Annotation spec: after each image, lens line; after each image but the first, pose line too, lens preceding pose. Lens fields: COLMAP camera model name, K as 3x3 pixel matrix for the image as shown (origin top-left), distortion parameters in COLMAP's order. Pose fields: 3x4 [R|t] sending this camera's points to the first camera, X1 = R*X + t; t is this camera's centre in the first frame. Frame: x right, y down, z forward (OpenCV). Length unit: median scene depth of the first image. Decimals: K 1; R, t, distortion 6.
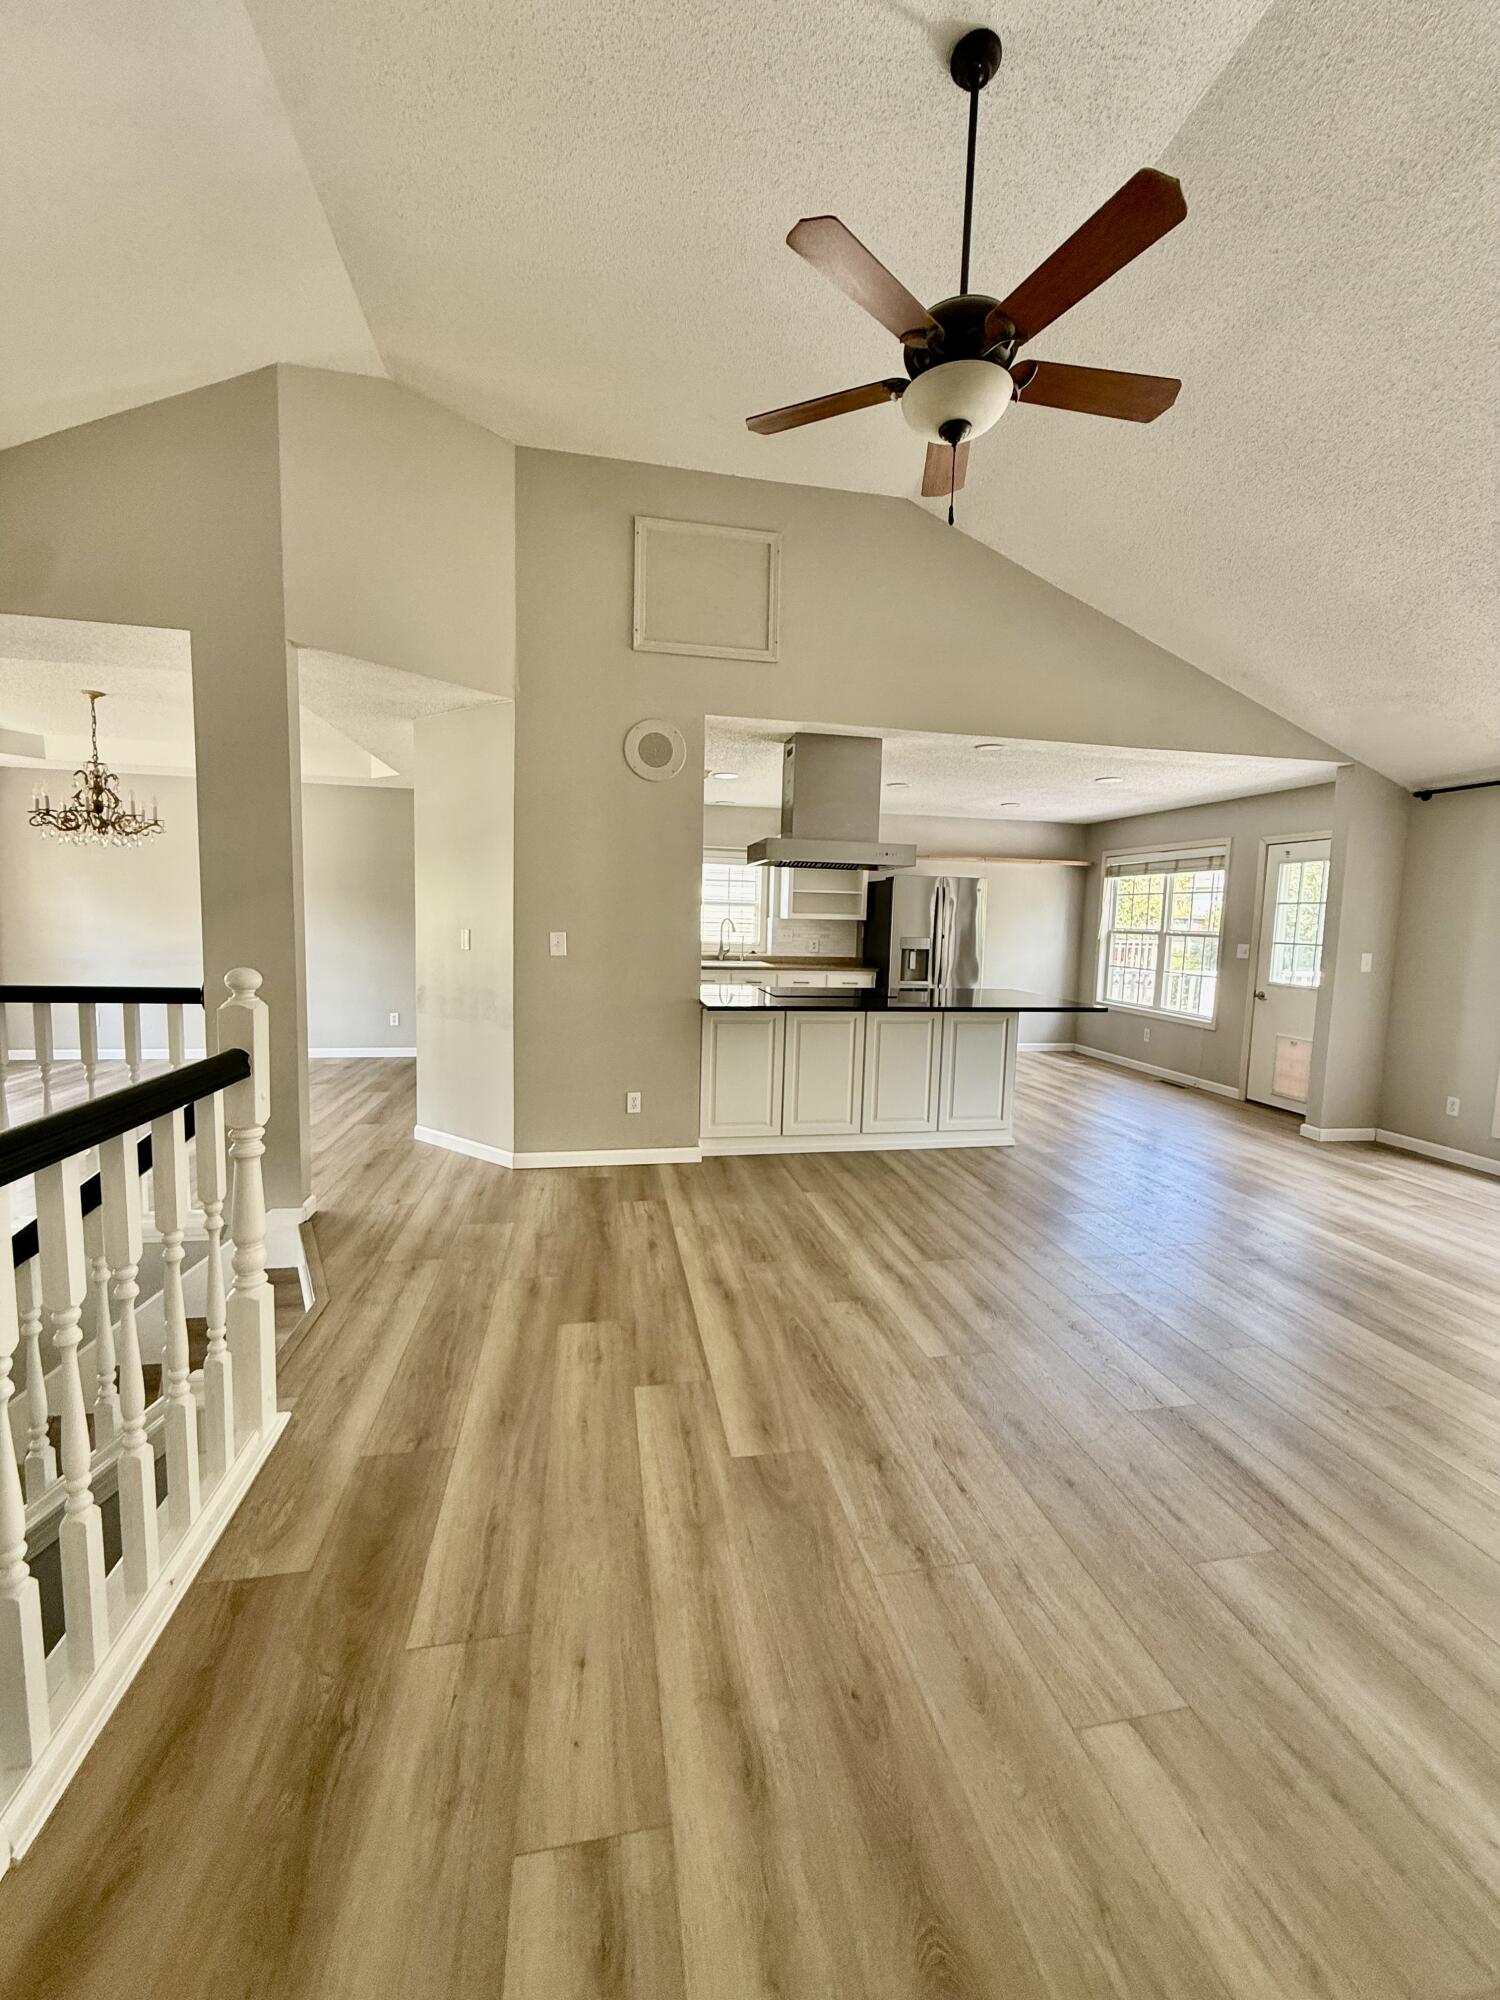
lens RADIAL K [[794.6, 0, 751.5], [0, 794.6, 992.6], [0, 0, 1]] dist [0.000176, 0.000275]
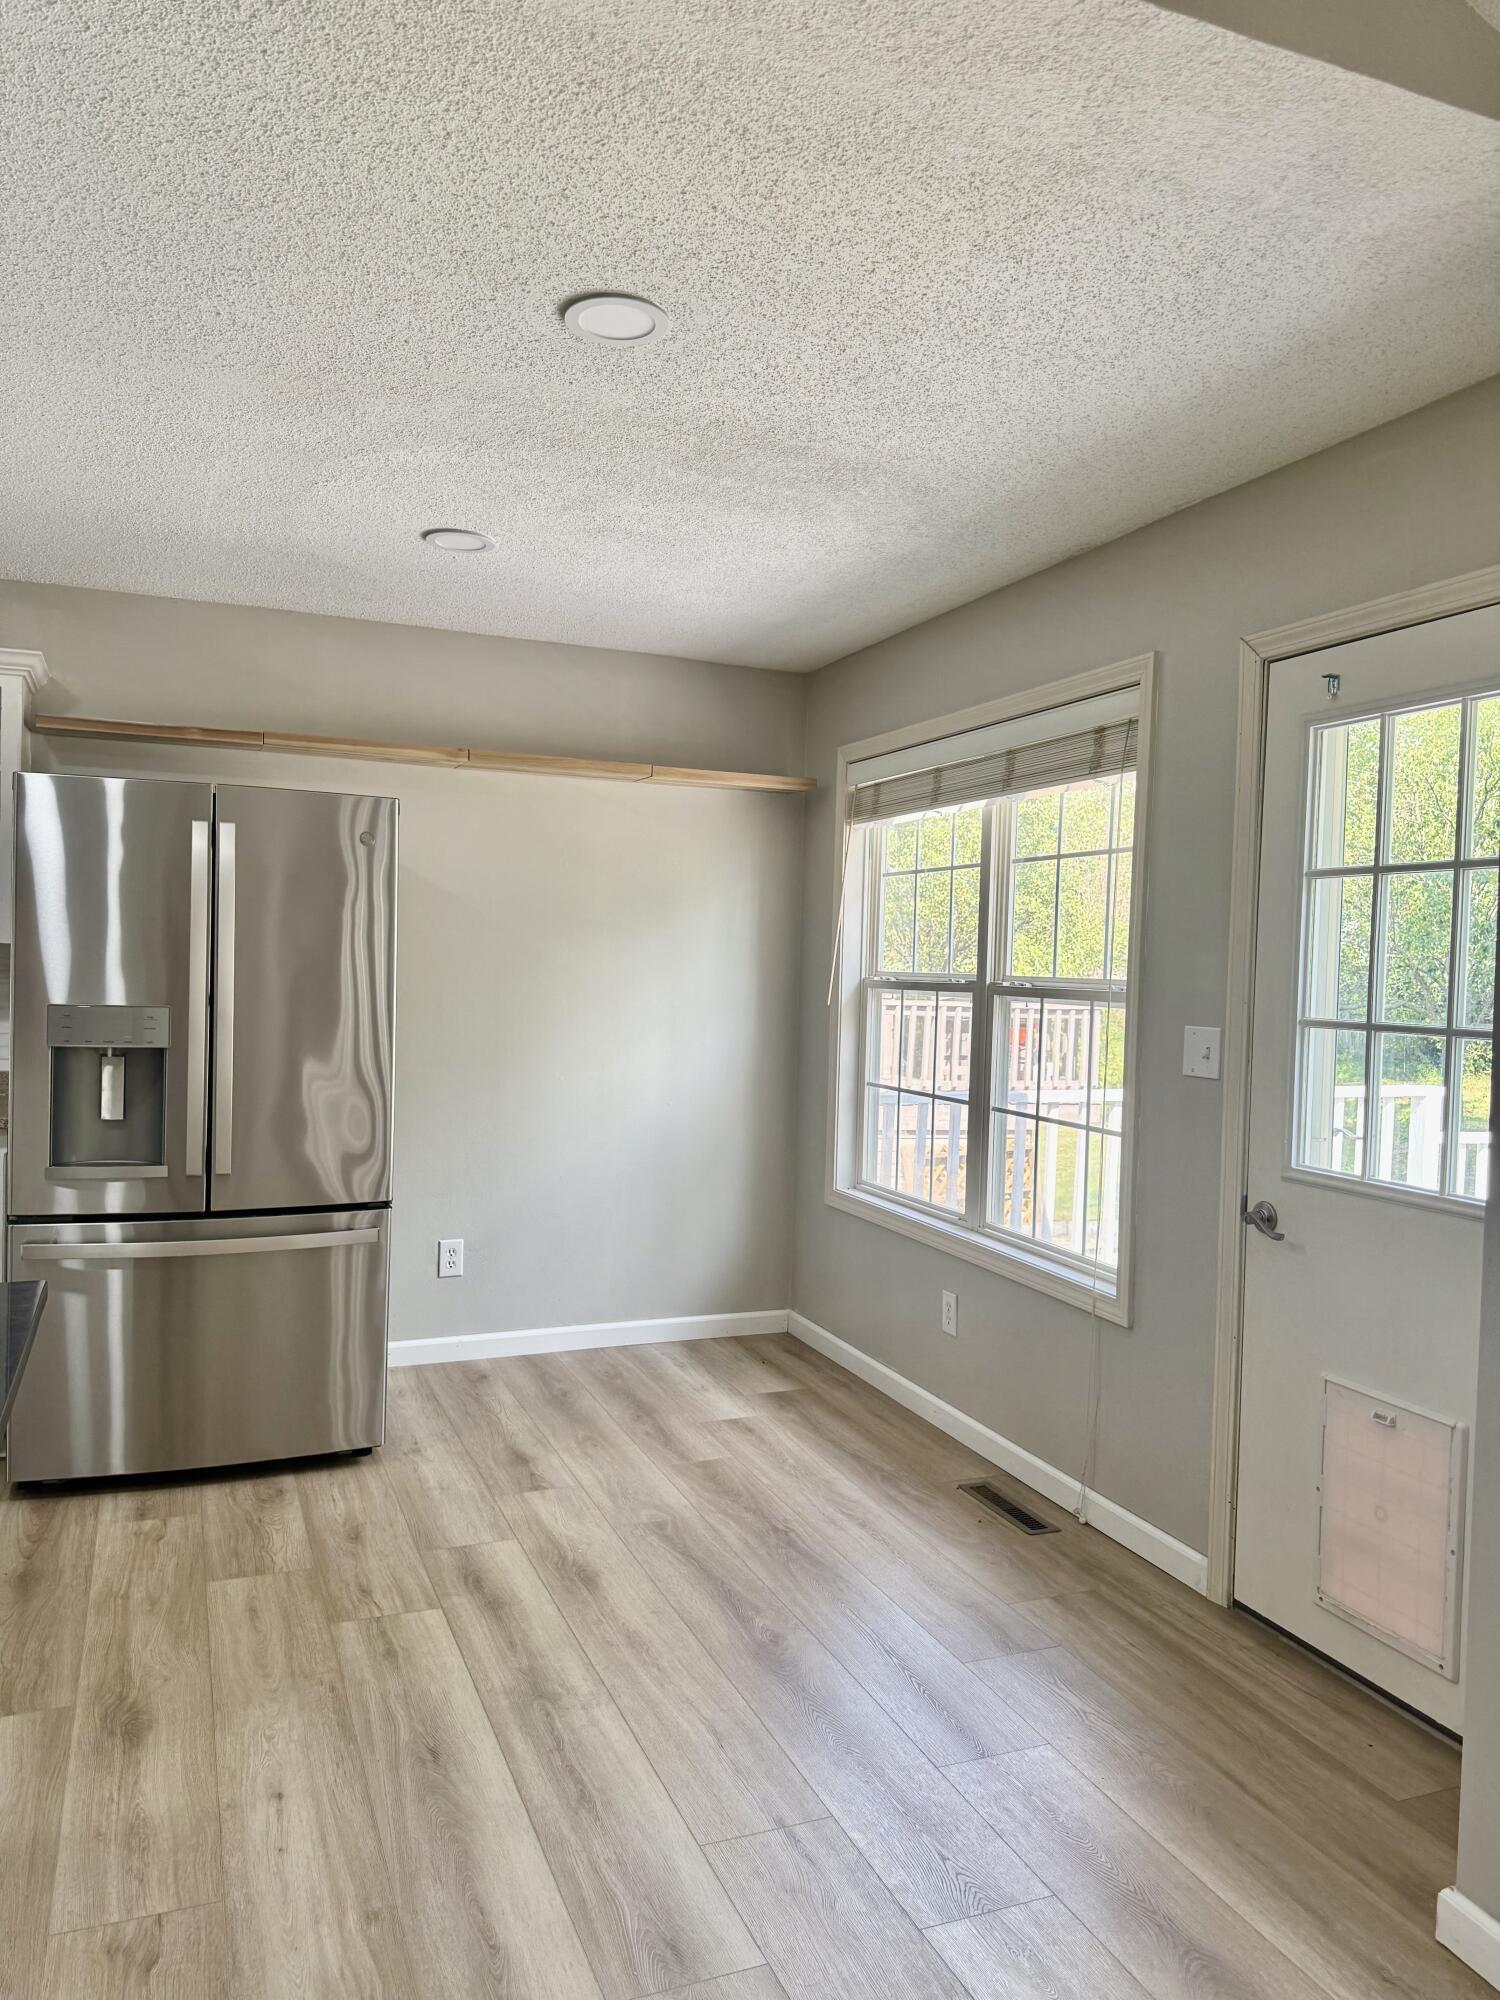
lens RADIAL K [[1389.2, 0, 750.0], [0, 1389.2, 1000.0], [0, 0, 1]] dist [-0.000462, -0.000653]
pose [[0.978431, -0.004766, 0.206517, 0.310746], [0.017564, 0.998033, -0.060179, -0.037186], [-0.205824, 0.062508, 0.976591, 0.476341]]
